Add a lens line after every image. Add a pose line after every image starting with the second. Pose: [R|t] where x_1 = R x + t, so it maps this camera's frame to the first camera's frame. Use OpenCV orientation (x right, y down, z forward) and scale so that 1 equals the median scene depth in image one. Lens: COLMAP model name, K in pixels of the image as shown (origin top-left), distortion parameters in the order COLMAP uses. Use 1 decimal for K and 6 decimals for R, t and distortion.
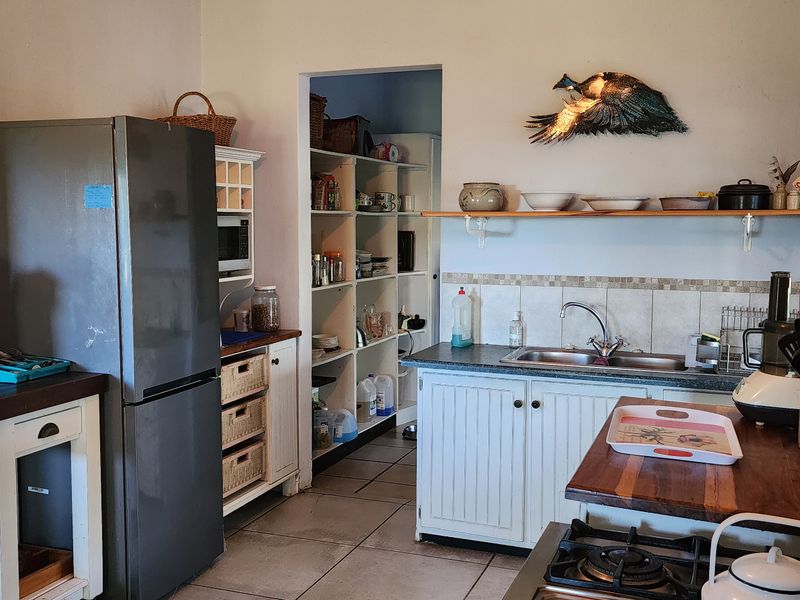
lens RADIAL K [[848.8, 0, 400.7], [0, 848.8, 296.5], [0, 0, 1]] dist [0.060650, 0.000000]
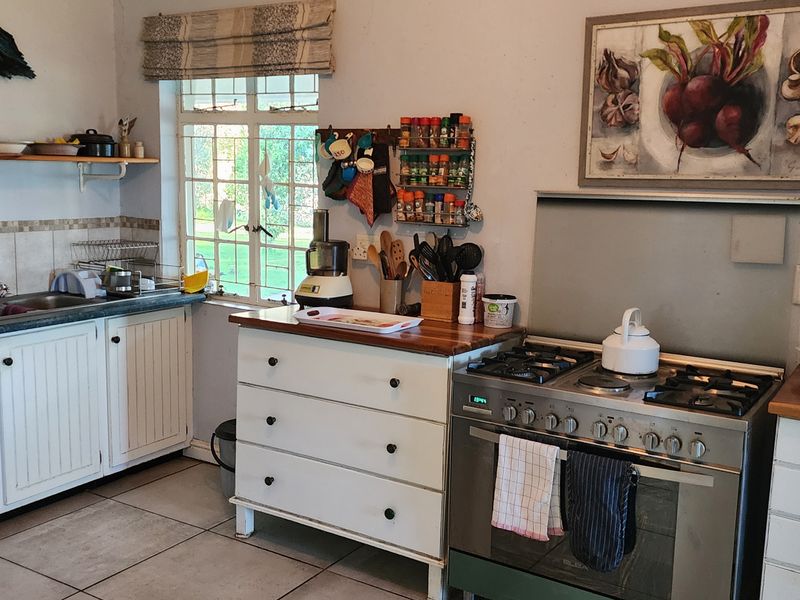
lens RADIAL K [[848.8, 0, 401.1], [0, 848.8, 306.8], [0, 0, 1]] dist [0.060650, 0.000000]
pose [[0.196827, -0.160023, 0.967291, -0.636877], [0.063562, 0.986598, 0.150283, -0.046675], [-0.978376, 0.031903, 0.204360, 0.354169]]
